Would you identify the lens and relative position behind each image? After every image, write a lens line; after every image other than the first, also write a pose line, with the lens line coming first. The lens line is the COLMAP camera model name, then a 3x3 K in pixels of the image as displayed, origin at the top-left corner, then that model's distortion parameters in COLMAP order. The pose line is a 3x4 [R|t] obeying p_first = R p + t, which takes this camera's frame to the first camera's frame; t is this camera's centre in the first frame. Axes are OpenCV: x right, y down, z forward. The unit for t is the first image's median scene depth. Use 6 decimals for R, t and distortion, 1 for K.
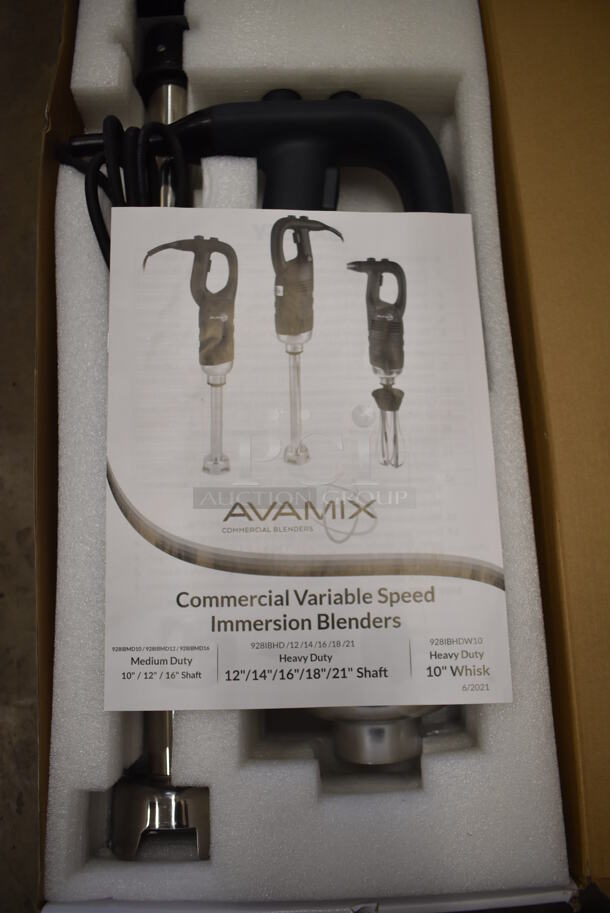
lens RADIAL K [[740.0, 0, 310.6], [0, 740.0, 457.8], [0, 0, 1]] dist [-0.112428, 0.030727]
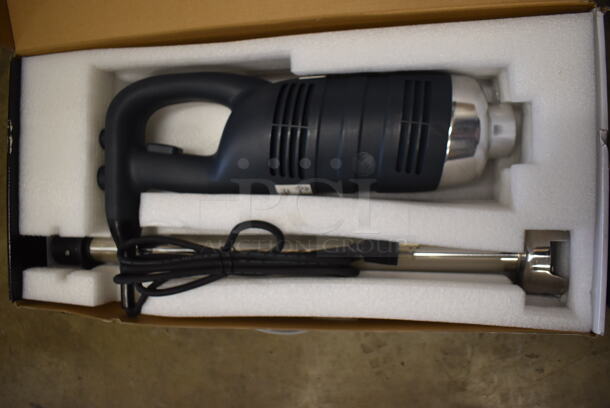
lens RADIAL K [[494.4, 0, 305.0], [0, 494.4, 204.0], [0, 0, 1]] dist [-0.112428, 0.030727]
pose [[0.034346, -0.999035, -0.027372, -0.058348], [0.999279, 0.034772, -0.015212, -0.027630], [0.016149, -0.026830, 0.999510, -0.094645]]
